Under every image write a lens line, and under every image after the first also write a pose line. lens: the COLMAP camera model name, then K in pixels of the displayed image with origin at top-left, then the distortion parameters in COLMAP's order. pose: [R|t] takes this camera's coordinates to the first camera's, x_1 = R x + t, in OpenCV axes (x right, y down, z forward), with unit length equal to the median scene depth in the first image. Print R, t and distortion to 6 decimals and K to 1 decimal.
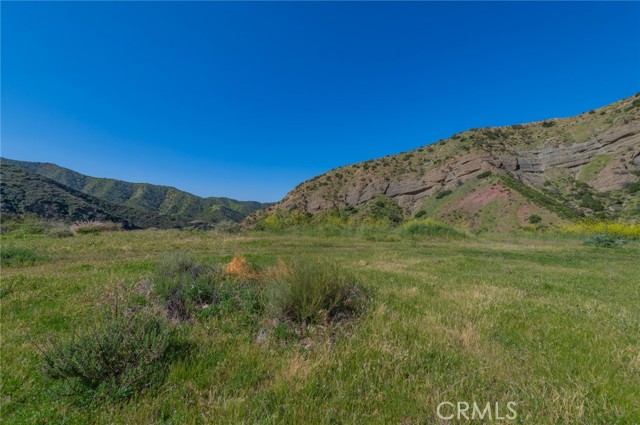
lens RADIAL K [[249.1, 0, 320.6], [0, 249.1, 214.0], [0, 0, 1]] dist [0.018290, -0.005100]
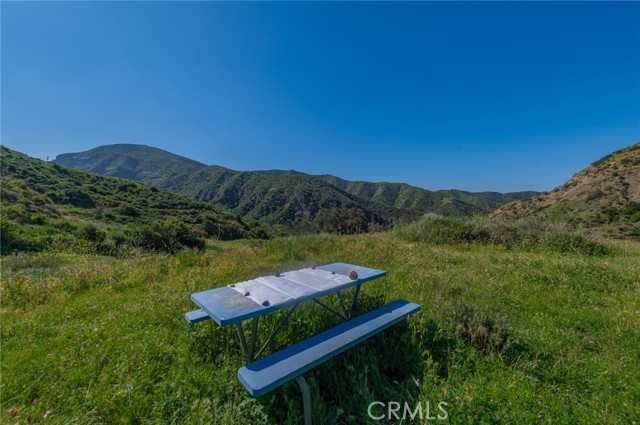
lens RADIAL K [[249.1, 0, 320.5], [0, 249.1, 213.9], [0, 0, 1]] dist [0.018290, -0.005100]
pose [[0.662359, 0.004164, -0.749175, -0.093093], [0.014417, 0.999729, 0.018303, 0.000158], [0.749048, -0.022924, 0.662119, 0.033239]]
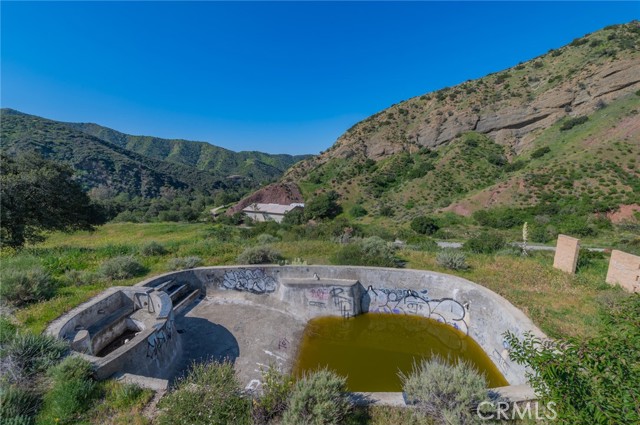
lens RADIAL K [[249.1, 0, 320.1], [0, 249.1, 214.3], [0, 0, 1]] dist [0.018290, -0.005100]
pose [[0.992769, -0.012782, -0.119354, -0.117497], [0.035177, 0.981640, 0.187472, 0.012776], [0.114767, -0.190315, 0.974992, 0.130917]]
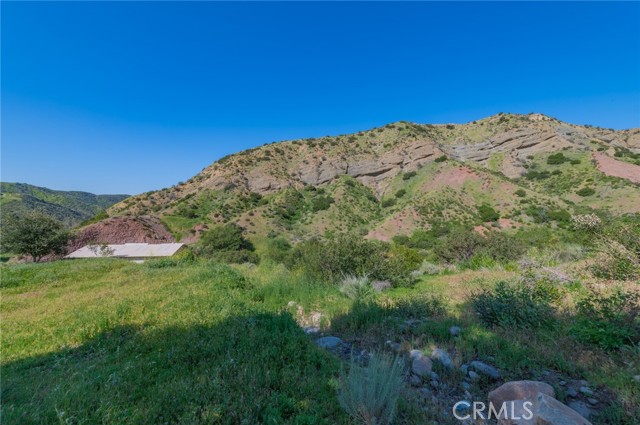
lens RADIAL K [[249.1, 0, 321.3], [0, 249.1, 213.9], [0, 0, 1]] dist [0.018290, -0.005100]
pose [[0.865830, -0.008116, 0.500273, -0.251268], [0.003649, 0.999944, 0.009907, 0.050886], [-0.500325, -0.006752, 0.865811, 0.252272]]
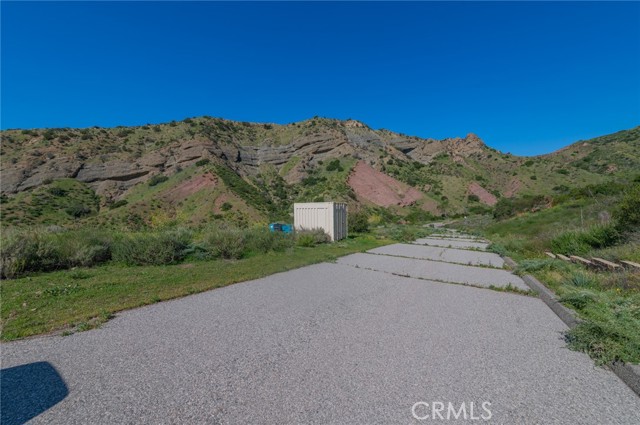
lens RADIAL K [[249.1, 0, 321.7], [0, 249.1, 214.1], [0, 0, 1]] dist [0.018290, -0.005100]
pose [[0.681436, -0.049366, 0.730211, 0.195243], [0.026029, 0.998726, 0.043228, 0.008620], [-0.731415, -0.010450, 0.681853, 0.010054]]
